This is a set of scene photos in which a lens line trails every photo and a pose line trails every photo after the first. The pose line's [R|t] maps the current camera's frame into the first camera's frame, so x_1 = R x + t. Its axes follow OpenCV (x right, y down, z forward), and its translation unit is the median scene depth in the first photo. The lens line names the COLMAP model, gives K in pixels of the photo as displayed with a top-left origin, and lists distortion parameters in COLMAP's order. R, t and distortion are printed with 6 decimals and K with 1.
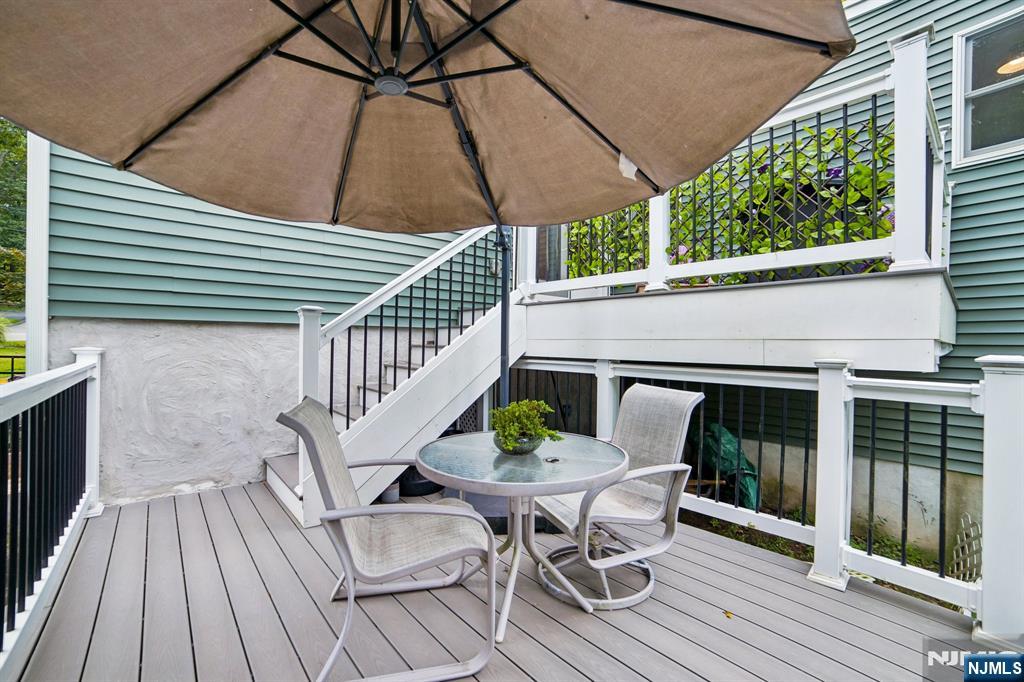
lens RADIAL K [[437.3, 0, 512.0], [0, 437.3, 341.0], [0, 0, 1]] dist [0.000016, 0.000231]
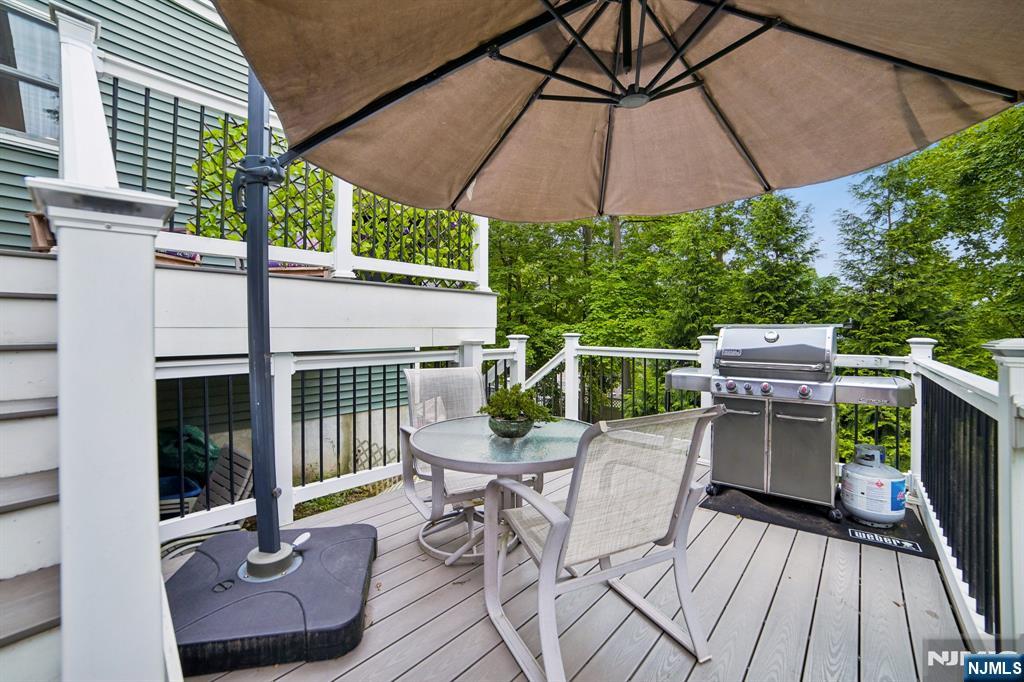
lens RADIAL K [[437.3, 0, 512.0], [0, 437.3, 341.0], [0, 0, 1]] dist [0.000016, 0.000231]
pose [[-0.057074, -0.031809, 0.997863, -0.673461], [-0.003742, 0.999492, 0.031647, -0.005967], [-0.998363, -0.001928, -0.057164, 0.676553]]
